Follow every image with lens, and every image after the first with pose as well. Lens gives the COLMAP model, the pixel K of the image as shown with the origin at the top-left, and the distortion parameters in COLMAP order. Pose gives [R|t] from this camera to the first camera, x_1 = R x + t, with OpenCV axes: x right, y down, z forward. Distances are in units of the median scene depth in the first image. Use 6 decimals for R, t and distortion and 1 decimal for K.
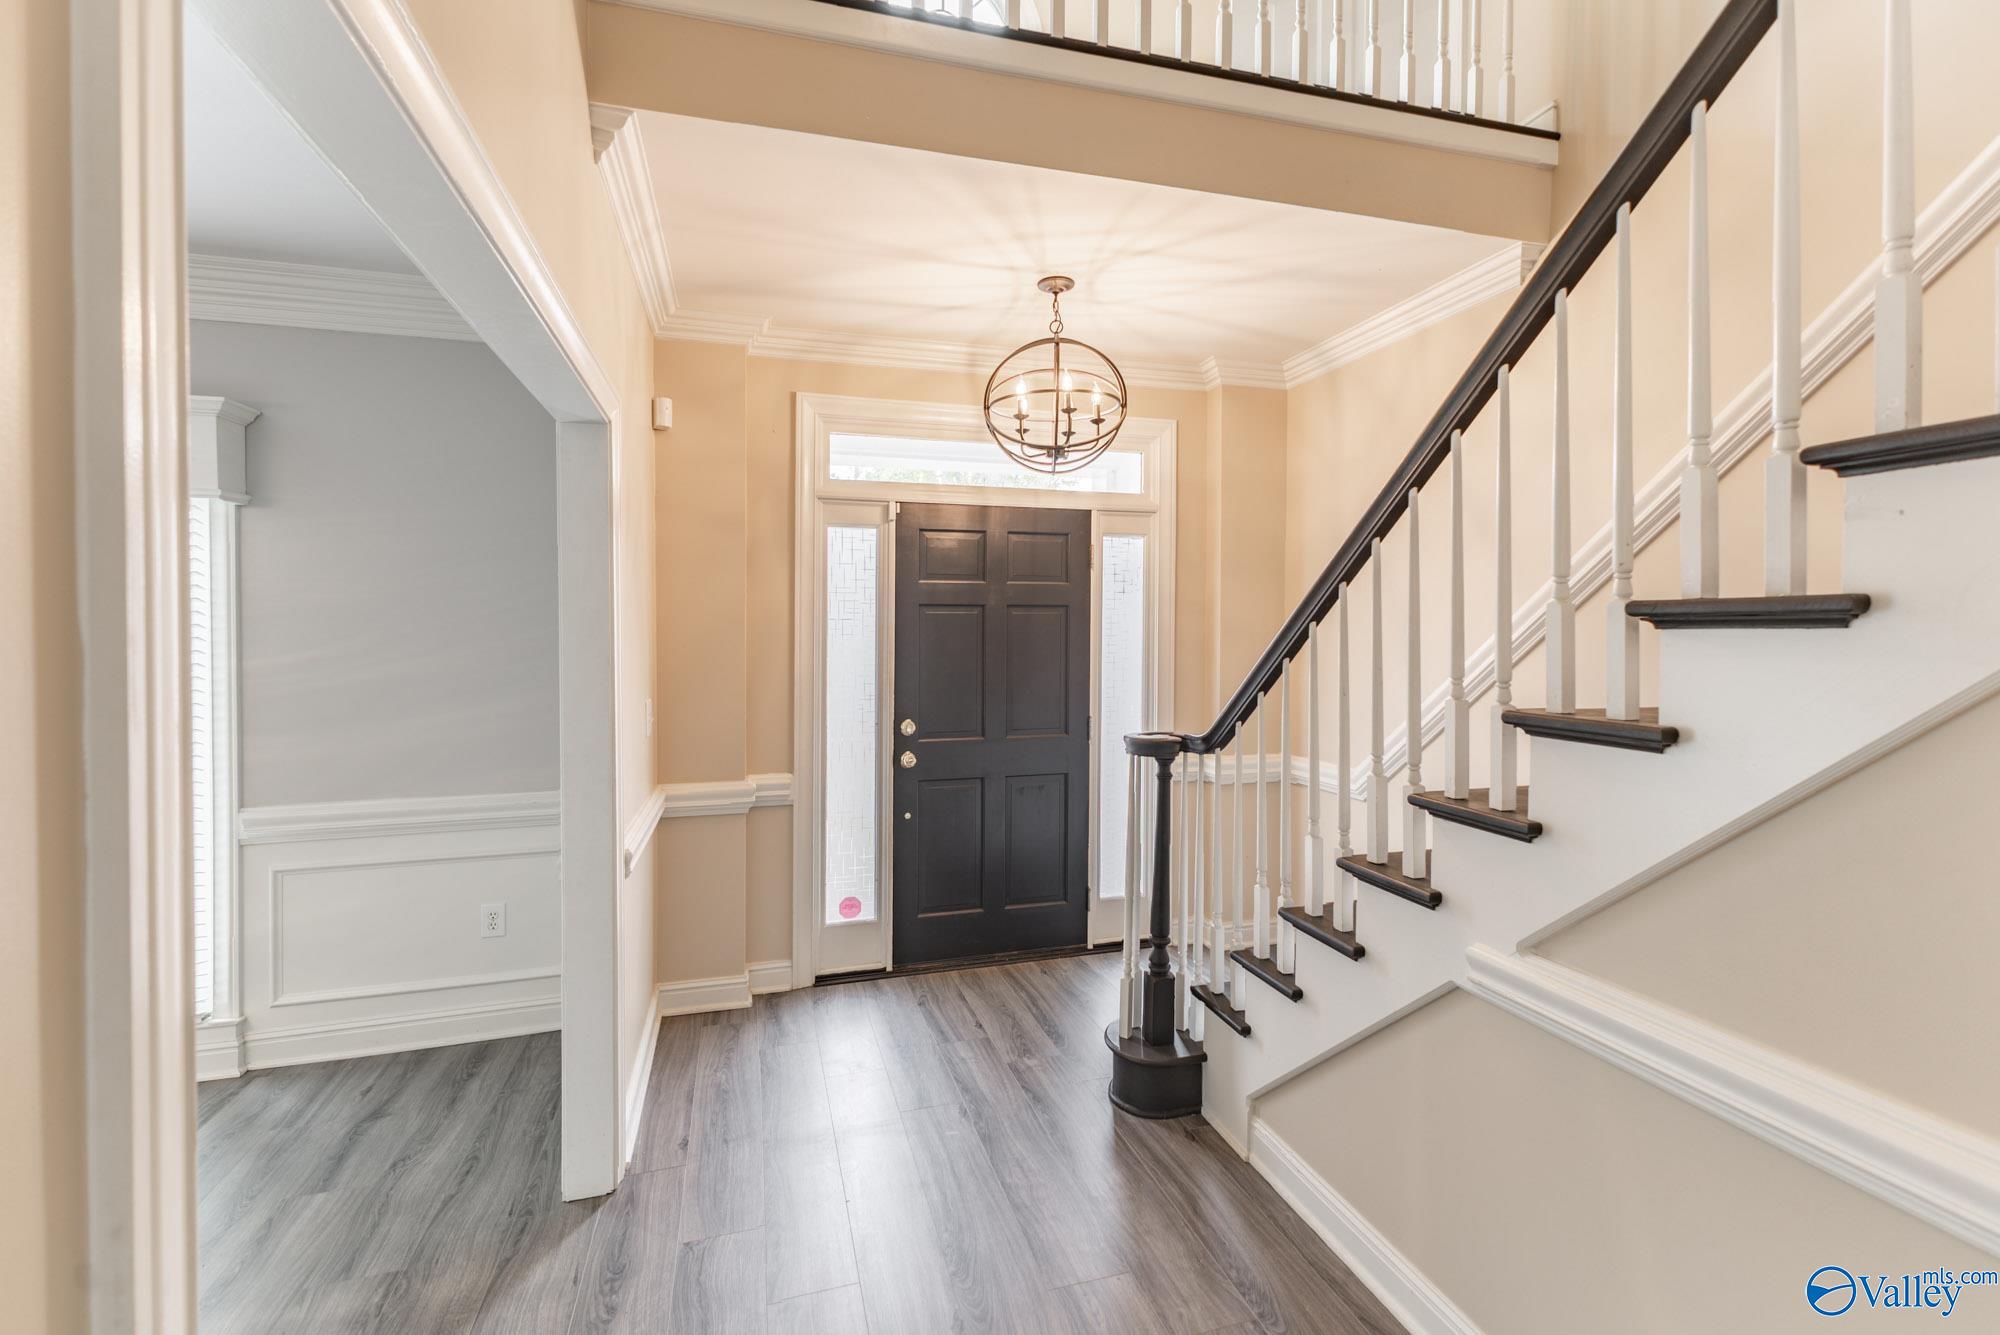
lens RADIAL K [[868.5, 0, 988.2], [0, 868.5, 621.6], [0, 0, 1]] dist [0.021580, 0.000101]
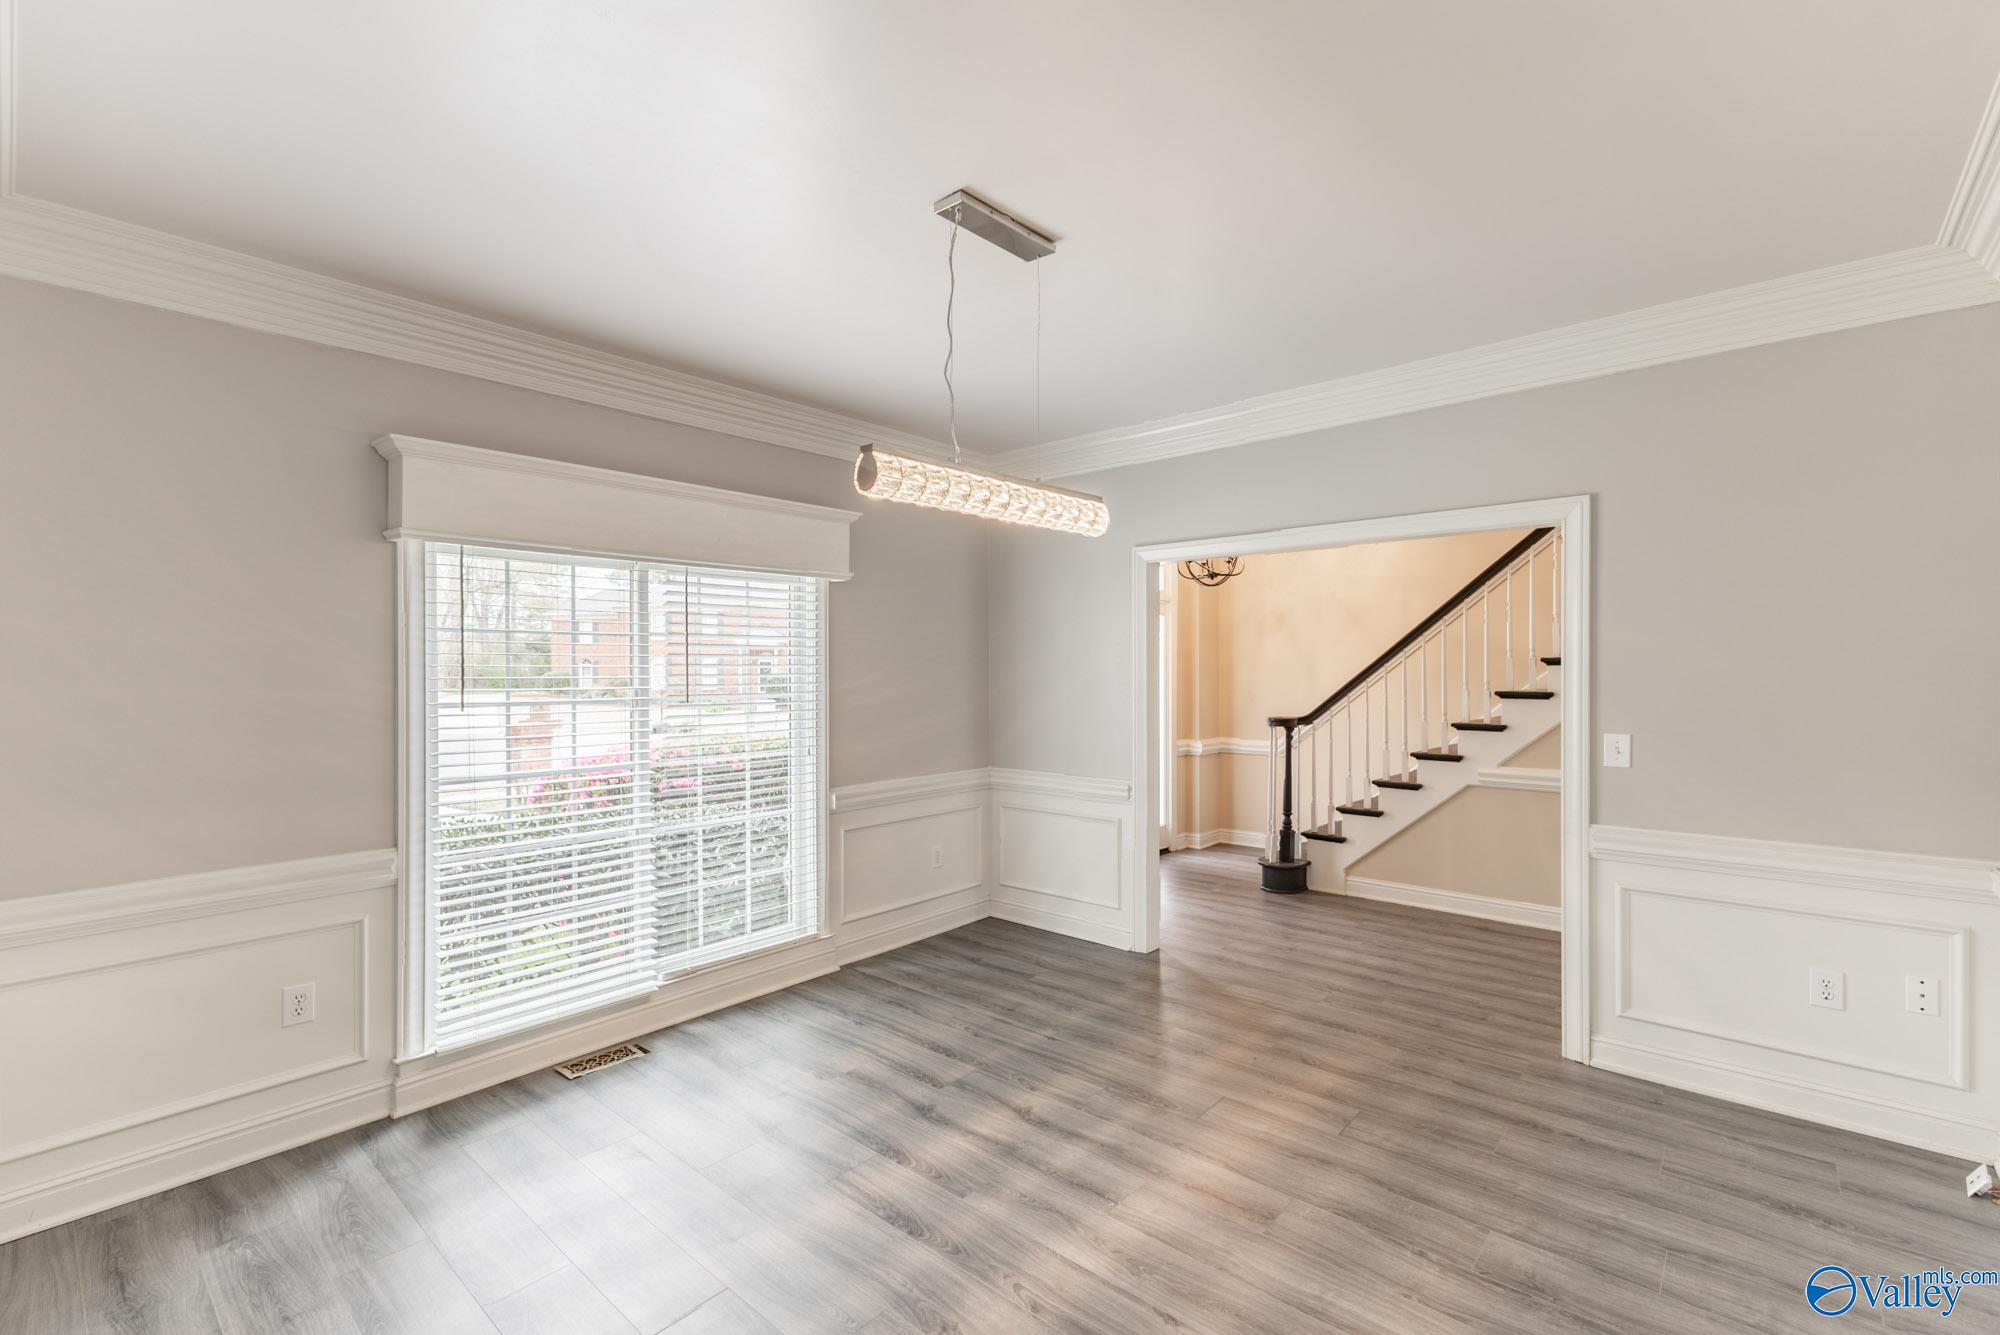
lens RADIAL K [[868.5, 0, 998.8], [0, 868.5, 671.3], [0, 0, 1]] dist [0.021580, 0.000101]
pose [[0.837039, -0.003475, 0.547132, -1.550231], [-0.002455, 0.999946, 0.010108, 0.000363], [-0.547138, -0.009804, 0.836985, -0.388362]]
